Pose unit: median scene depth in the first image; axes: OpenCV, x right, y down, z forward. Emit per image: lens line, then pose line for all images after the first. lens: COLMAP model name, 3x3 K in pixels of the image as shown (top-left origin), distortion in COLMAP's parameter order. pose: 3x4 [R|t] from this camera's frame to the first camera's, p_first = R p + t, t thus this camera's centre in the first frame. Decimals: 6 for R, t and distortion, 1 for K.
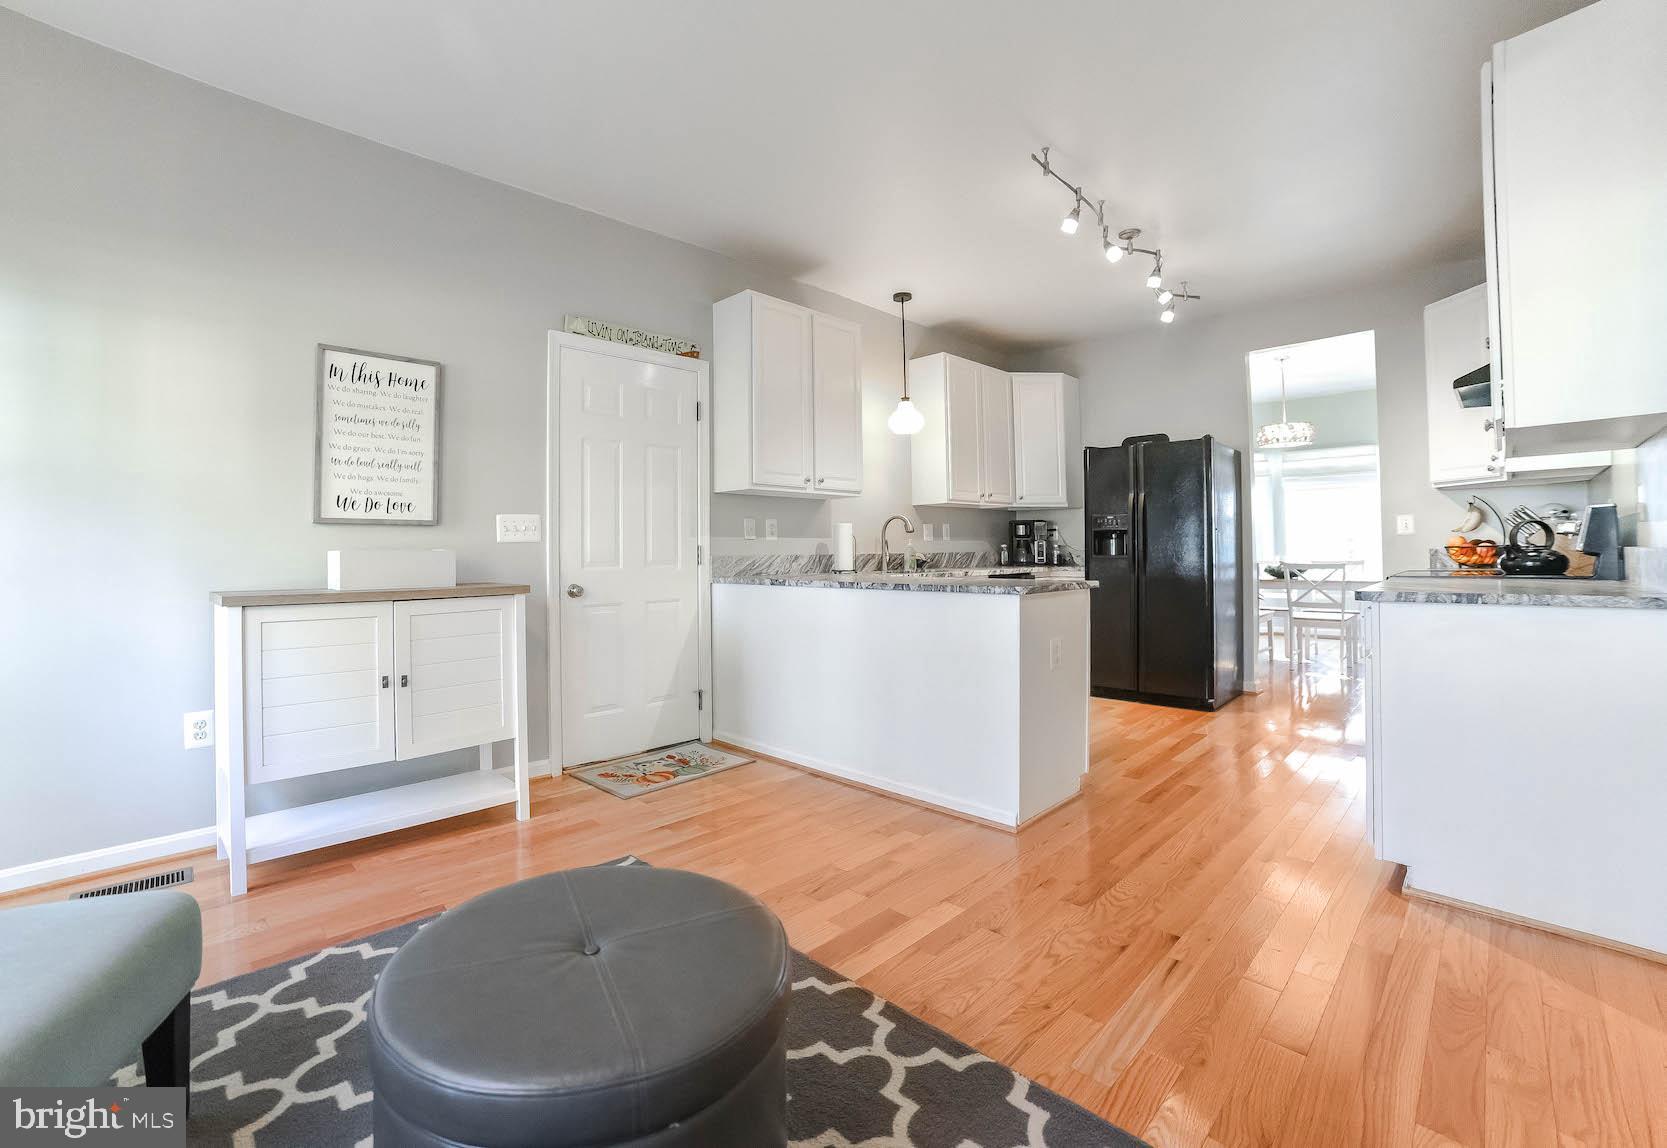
lens RADIAL K [[712.2, 0, 787.8], [0, 712.2, 545.1], [0, 0, 1]] dist [-0.048851, 0.000162]
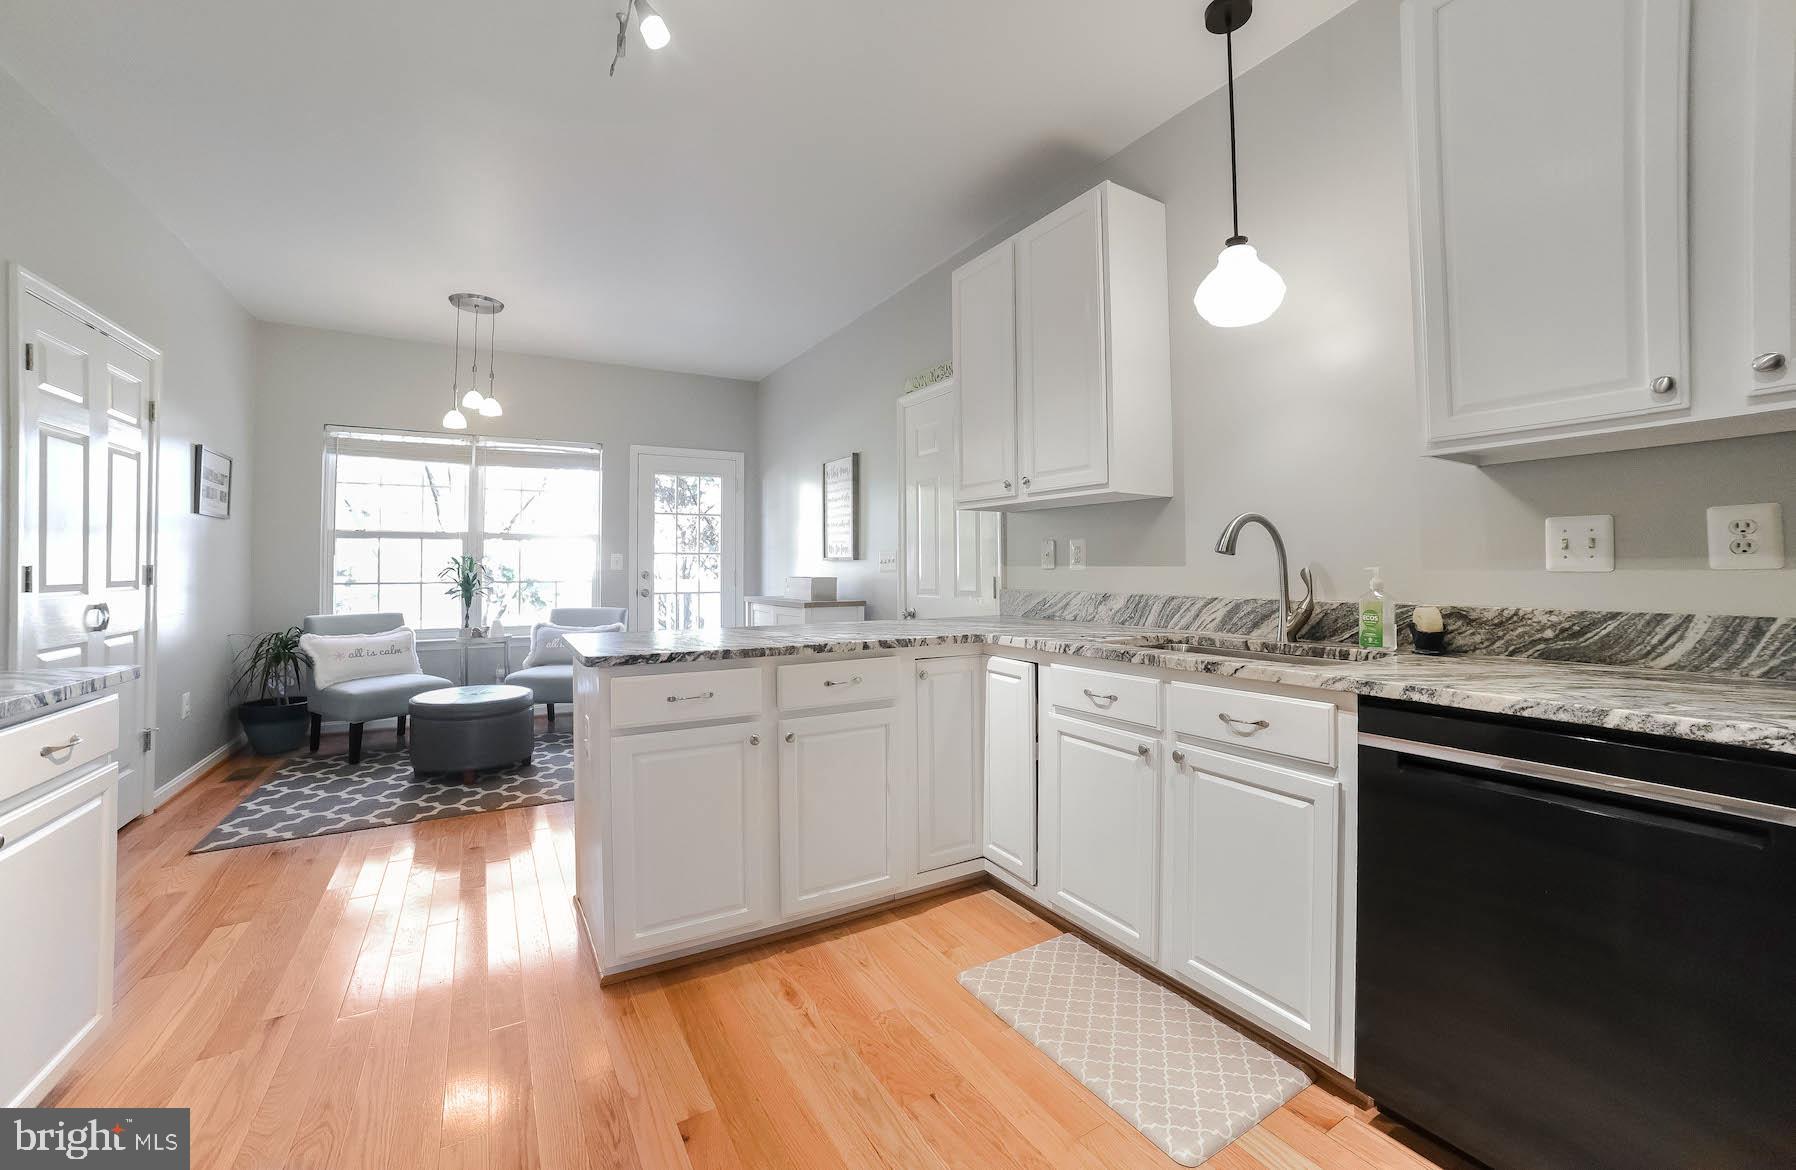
lens RADIAL K [[749.2, 0, 903.7], [0, 749.2, 557.1], [0, 0, 1]] dist [-0.037326, 0.000055]
pose [[-0.236307, 0.003229, -0.971673, 0.768915], [0.019261, 0.999814, -0.001361, -0.023009], [0.971487, -0.019037, -0.236325, 1.086159]]
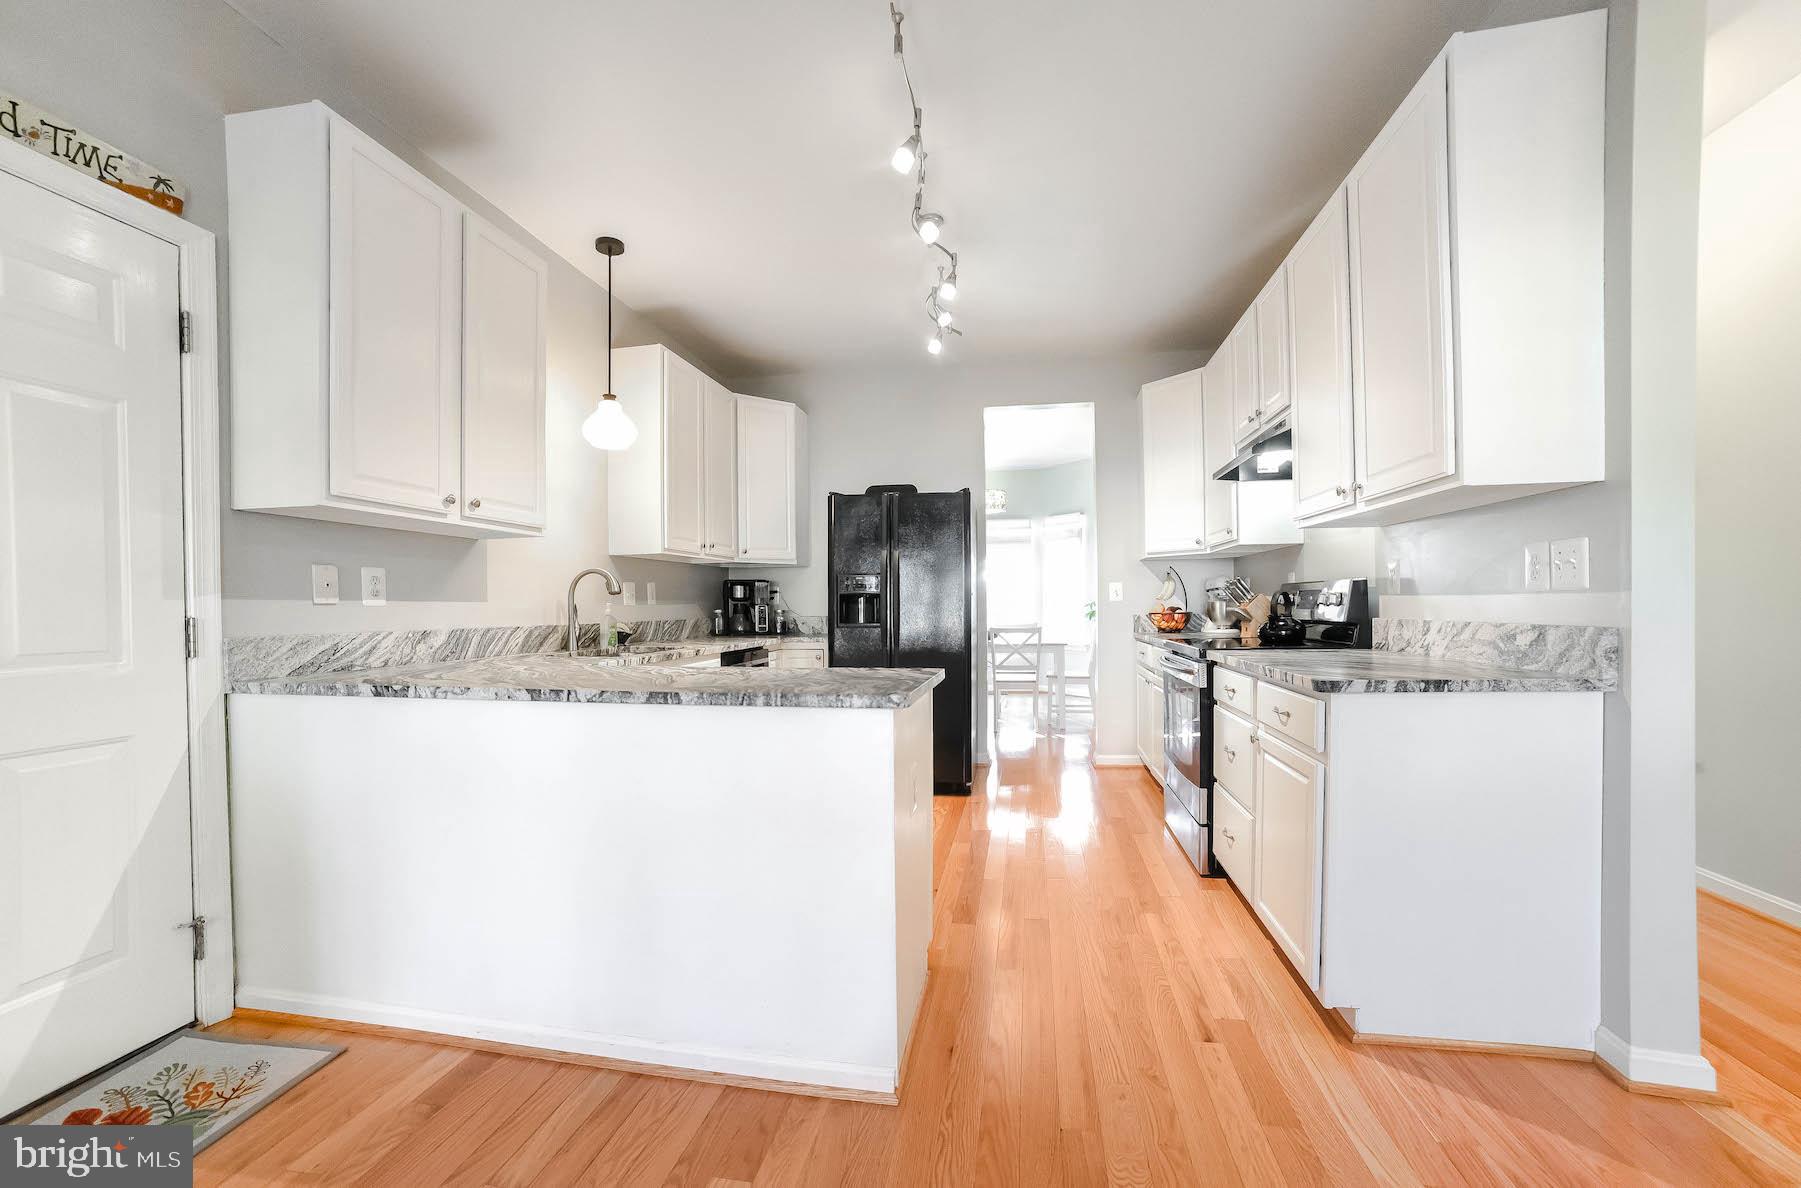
lens RADIAL K [[718.5, 0, 904.8], [0, 718.5, 616.5], [0, 0, 1]] dist [-0.091051, 0.034621]
pose [[0.802801, -0.006060, 0.596217, -0.010950], [-0.003199, 0.999890, 0.014471, -0.007896], [-0.596239, -0.013524, 0.802693, 0.347410]]
